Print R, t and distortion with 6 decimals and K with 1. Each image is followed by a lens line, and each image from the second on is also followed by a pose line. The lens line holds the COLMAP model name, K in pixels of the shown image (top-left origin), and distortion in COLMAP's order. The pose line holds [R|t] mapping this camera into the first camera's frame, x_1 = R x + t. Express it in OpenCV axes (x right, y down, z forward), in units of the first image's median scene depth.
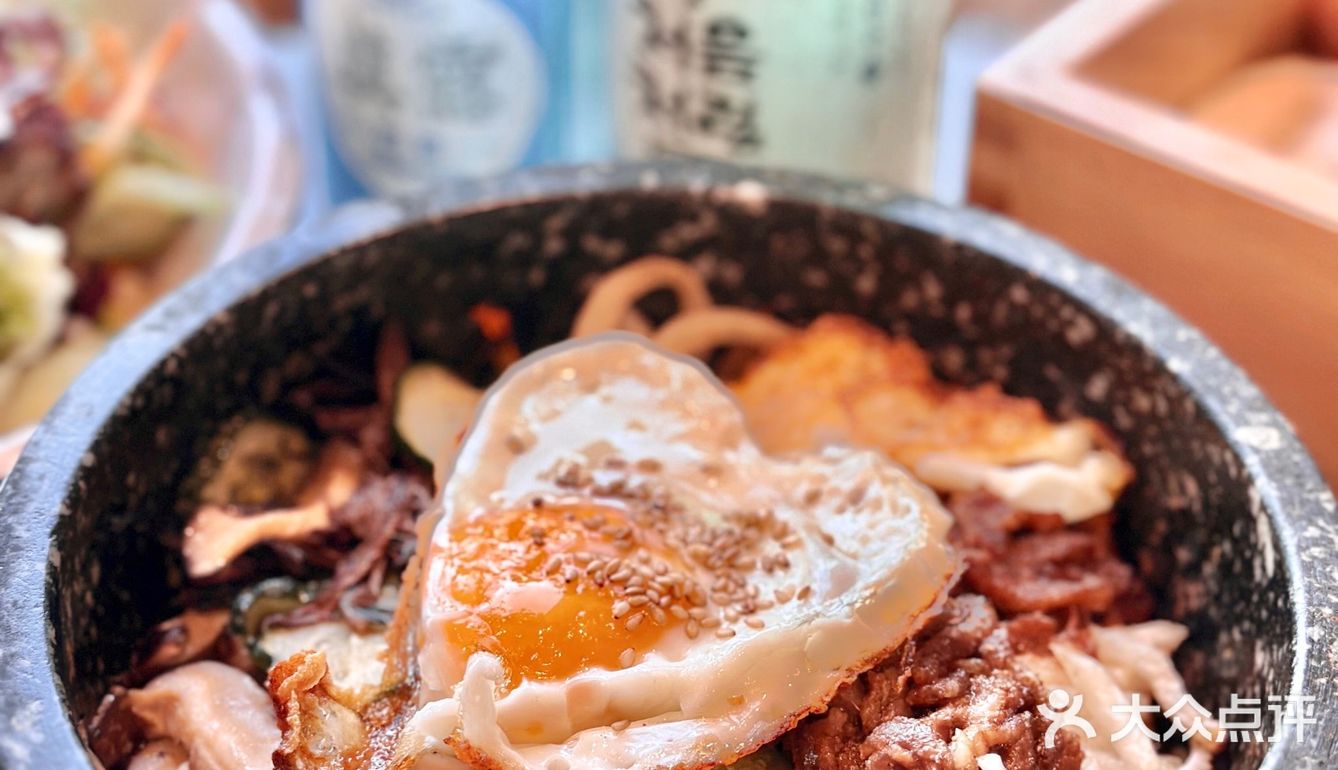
lens RADIAL K [[2685.0, 0, 661.5], [0, 2685.0, 376.6], [0, 0, 1]] dist [0.132250, 0.000000]
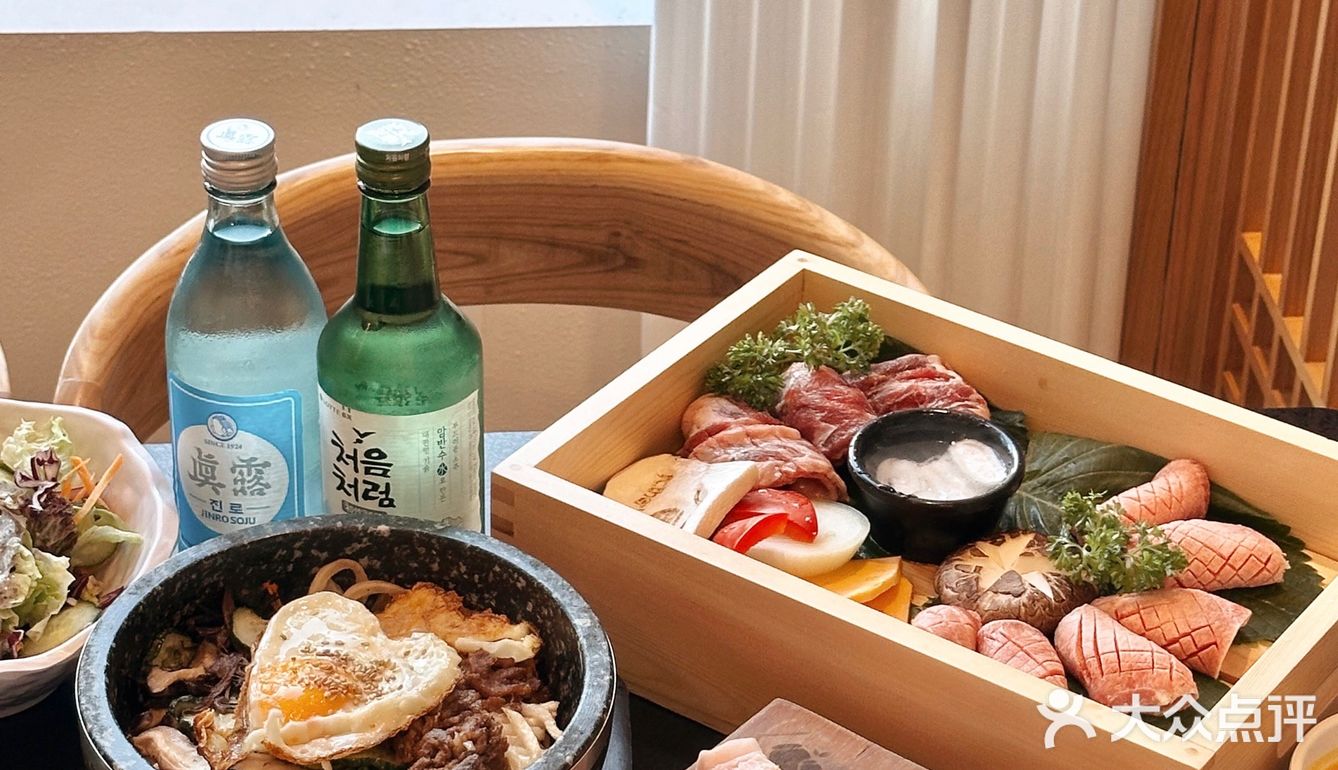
lens RADIAL K [[3172.3, 0, 662.9], [0, 3172.3, 385.8], [0, 0, 1]] dist [0.114357, 0.000000]
pose [[0.996572, -0.025564, 0.078684, 0.066601], [0.033277, 0.994598, -0.098328, 0.093681], [-0.075745, 0.100609, 0.992039, -1.895473]]
